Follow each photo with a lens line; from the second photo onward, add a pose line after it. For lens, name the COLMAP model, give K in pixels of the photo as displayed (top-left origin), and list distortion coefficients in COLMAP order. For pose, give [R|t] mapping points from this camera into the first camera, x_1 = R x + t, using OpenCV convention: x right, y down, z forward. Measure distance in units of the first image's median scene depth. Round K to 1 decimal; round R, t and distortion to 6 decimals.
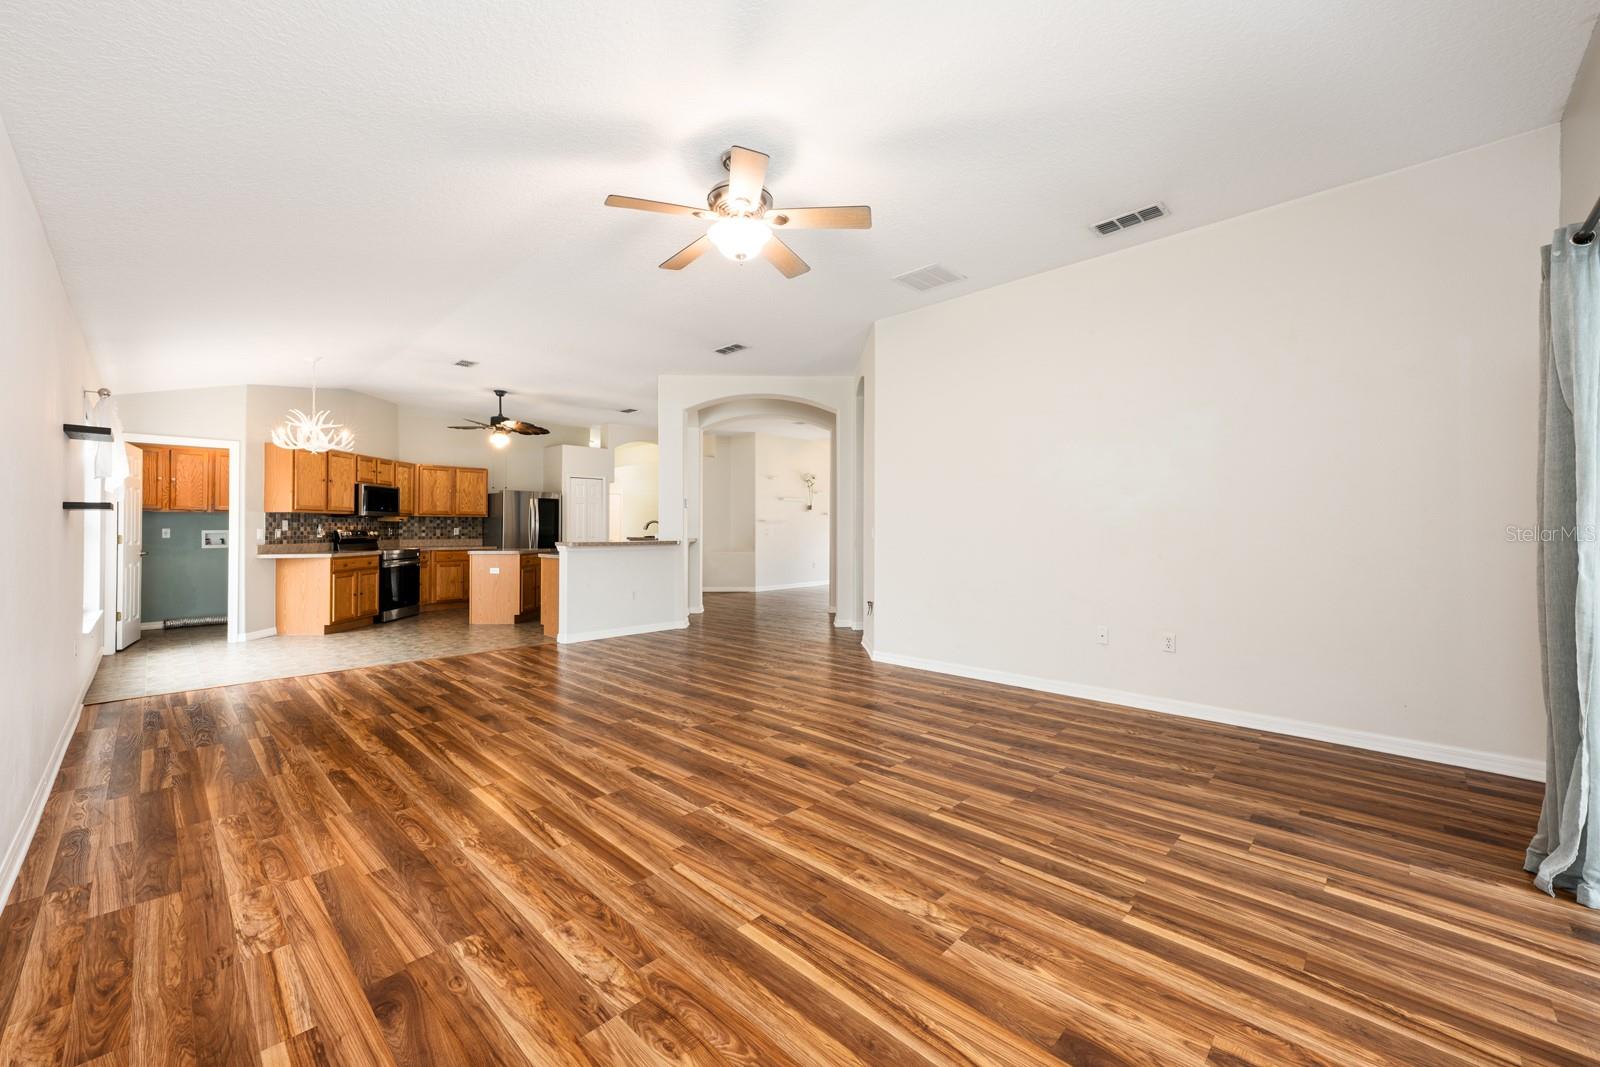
lens RADIAL K [[638.9, 0, 792.3], [0, 638.9, 522.4], [0, 0, 1]] dist [0.009463, -0.000348]
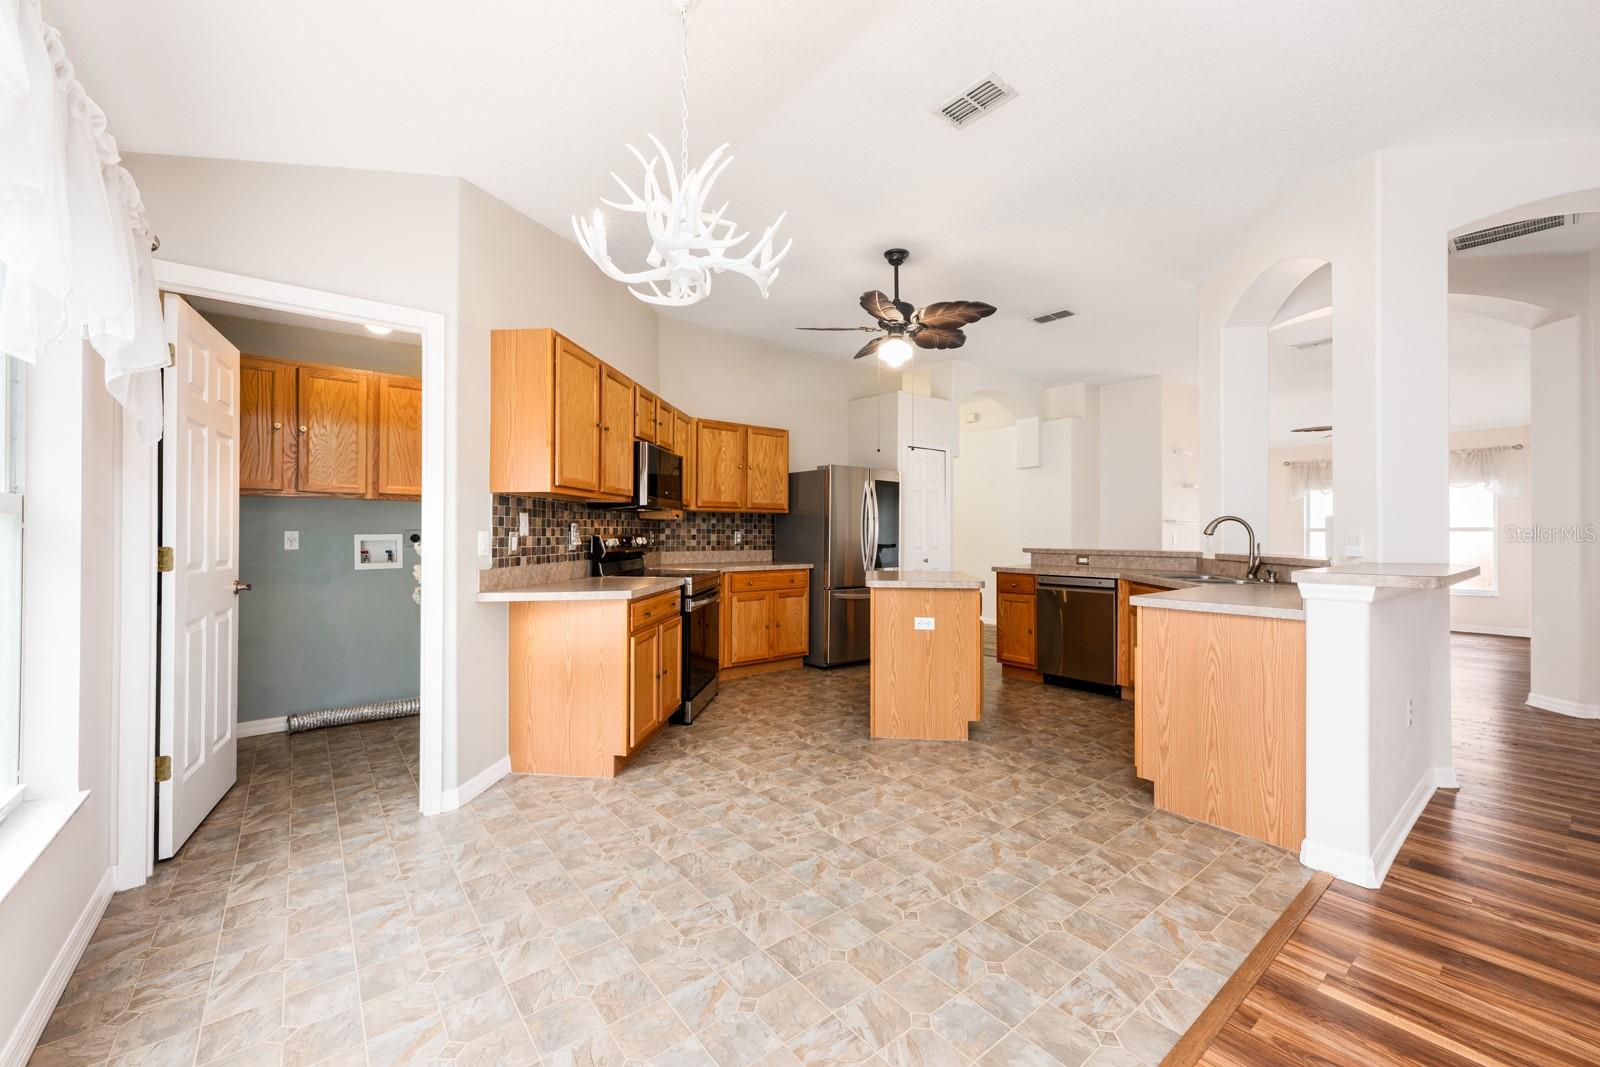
lens RADIAL K [[630.3, 0, 796.7], [0, 630.3, 529.2], [0, 0, 1]] dist [-0.000435, -0.000016]
pose [[0.993485, 0.001333, -0.113954, -0.511130], [-0.001038, 0.999996, 0.002649, 0.006263], [0.113957, -0.002514, 0.993483, 0.542750]]
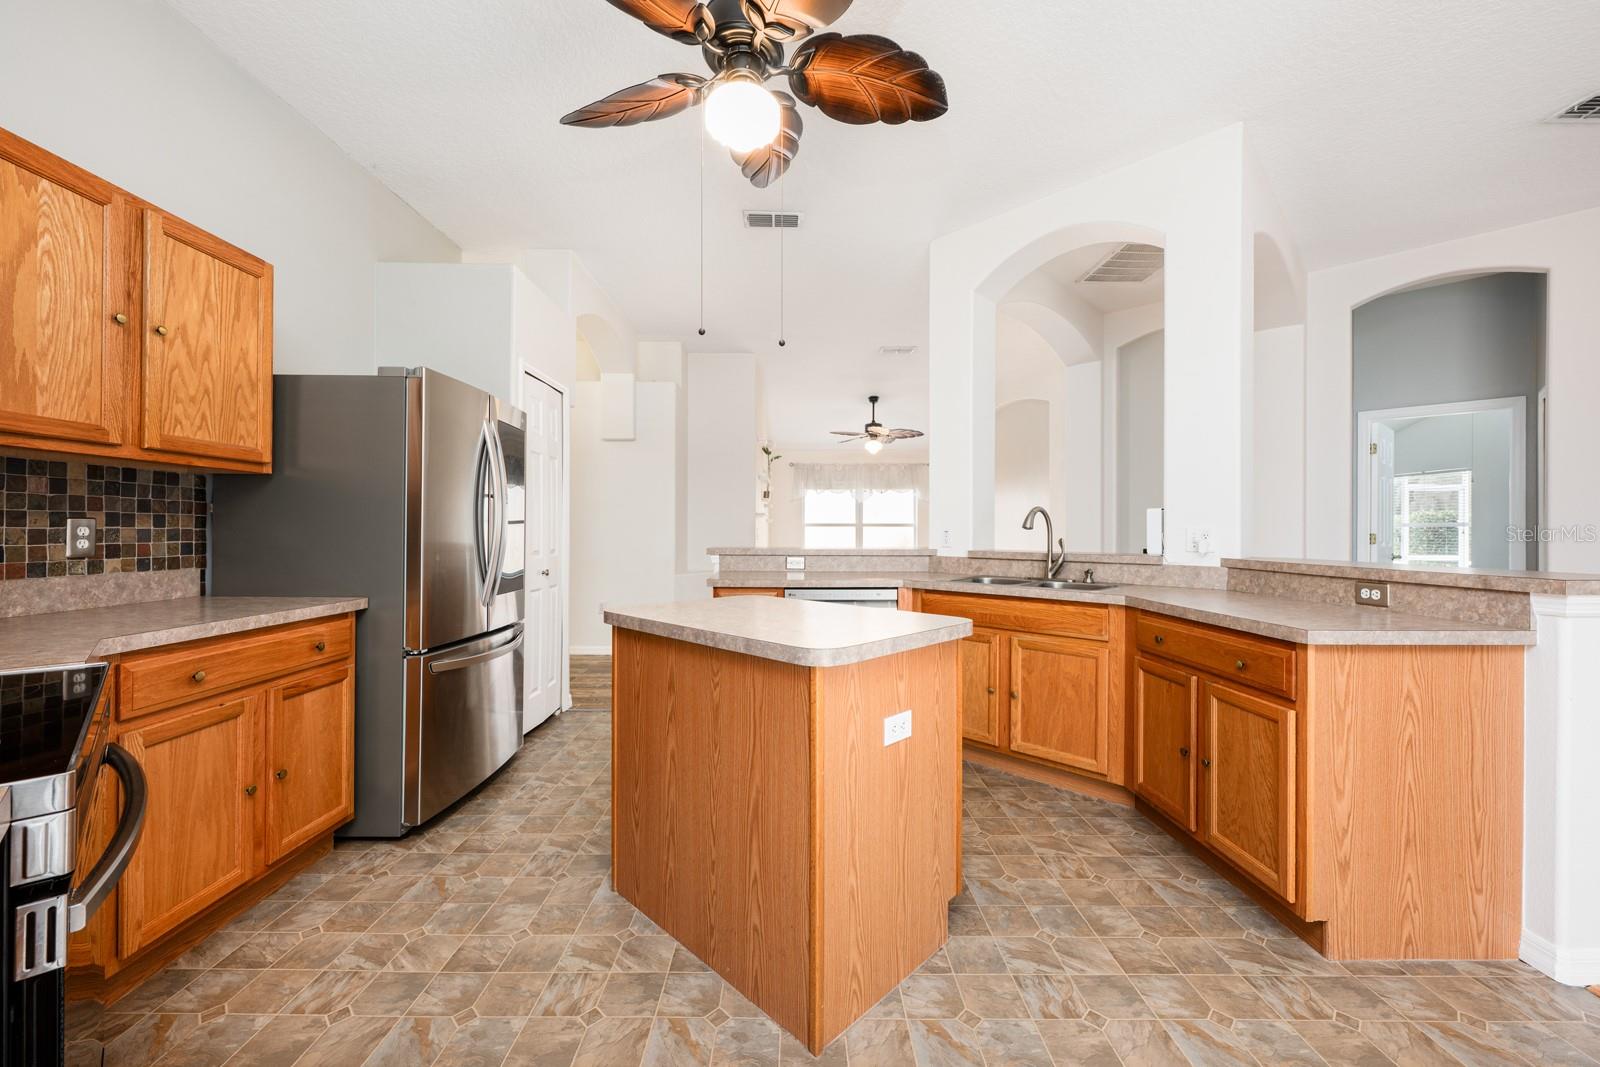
lens RADIAL K [[630.3, 0, 796.7], [0, 630.3, 529.2], [0, 0, 1]] dist [-0.000435, -0.000016]
pose [[0.702934, 0.002666, 0.711250, -0.640620], [-0.009615, 0.999937, 0.005754, 0.010894], [-0.711190, -0.010883, 0.702915, 0.891294]]
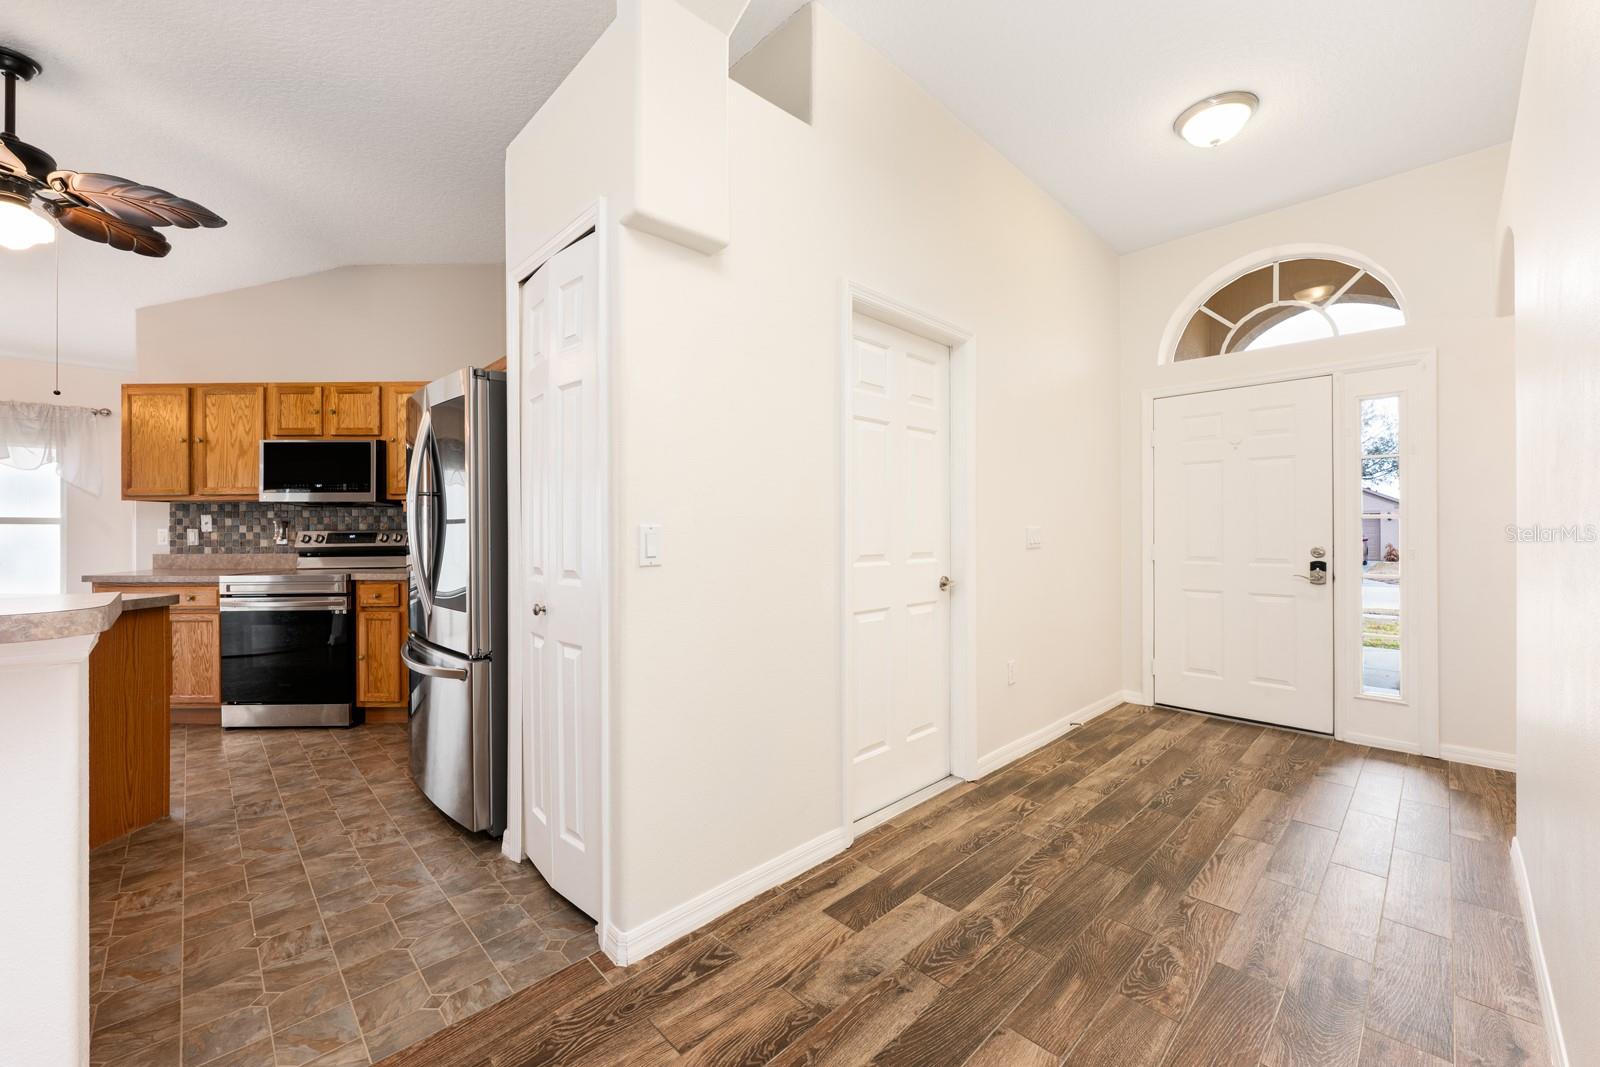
lens RADIAL K [[630.3, 0, 796.7], [0, 630.3, 529.2], [0, 0, 1]] dist [-0.000435, -0.000016]
pose [[-0.014159, -0.000949, -0.999899, -0.185631], [0.013218, 0.999912, -0.001136, 0.017142], [0.999812, -0.013233, -0.014146, 1.459265]]
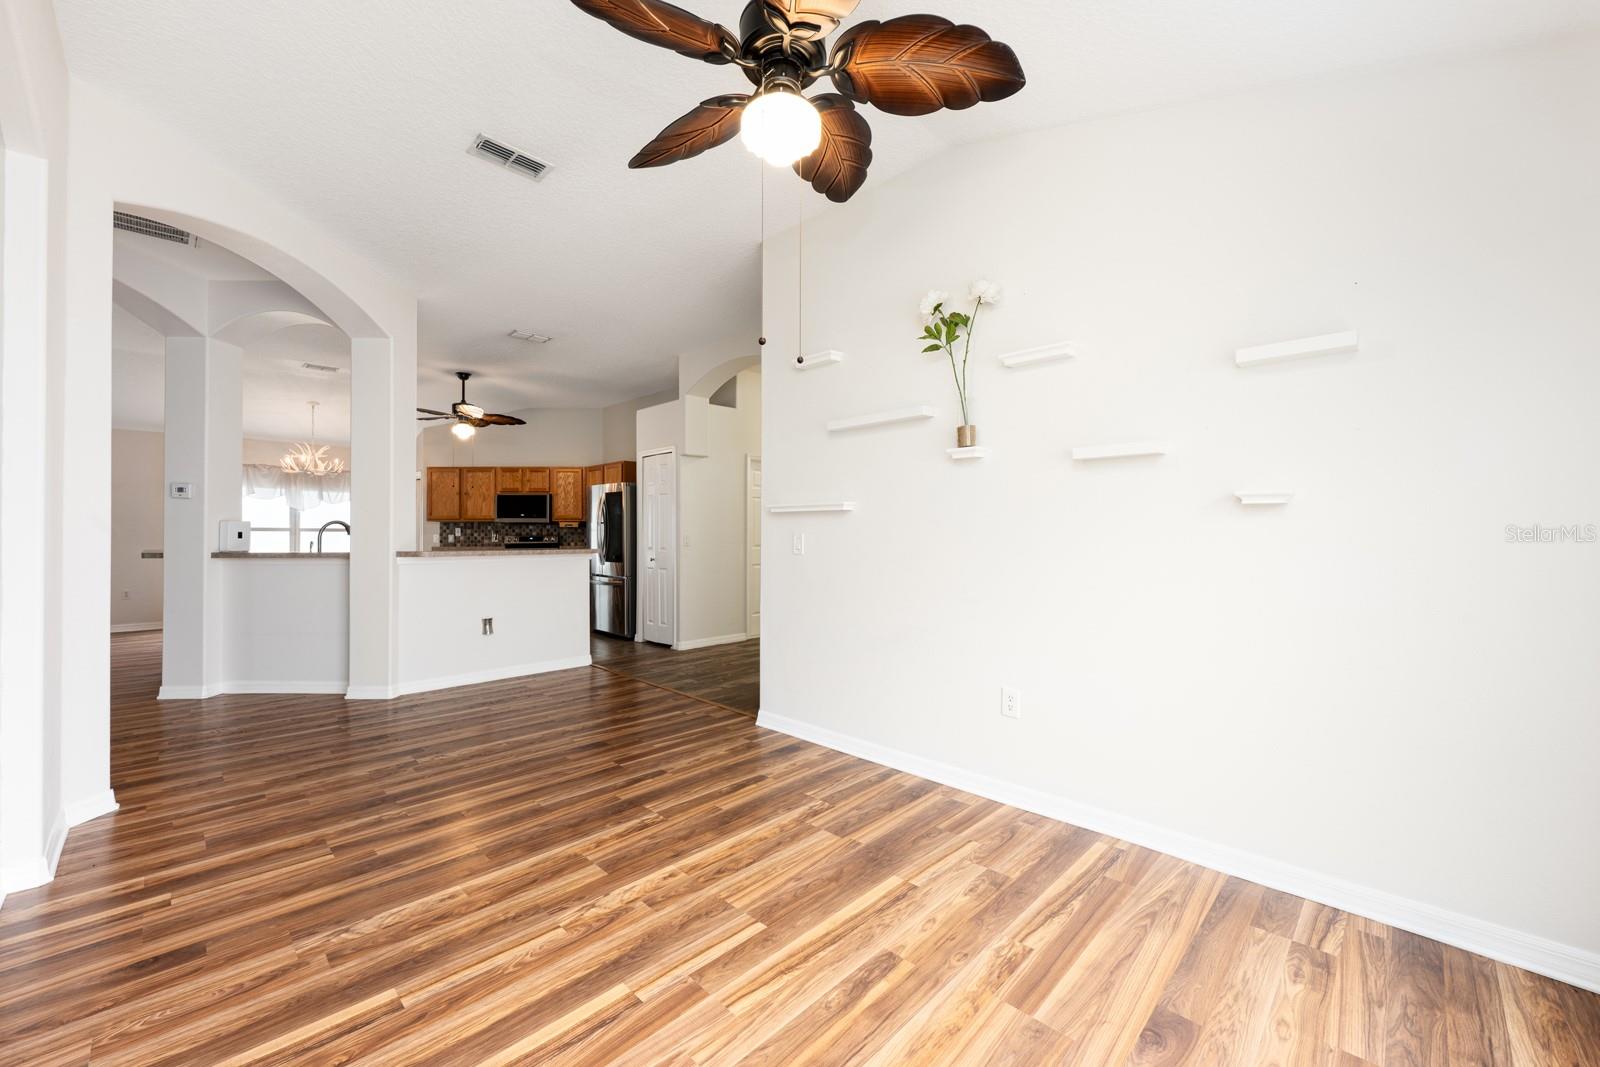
lens RADIAL K [[630.3, 0, 796.7], [0, 630.3, 529.2], [0, 0, 1]] dist [-0.000435, -0.000016]
pose [[0.001082, -0.006796, -0.999976, 0.413141], [0.012786, 0.999895, -0.006781, 0.015136], [0.999918, -0.012779, 0.001169, 1.545567]]
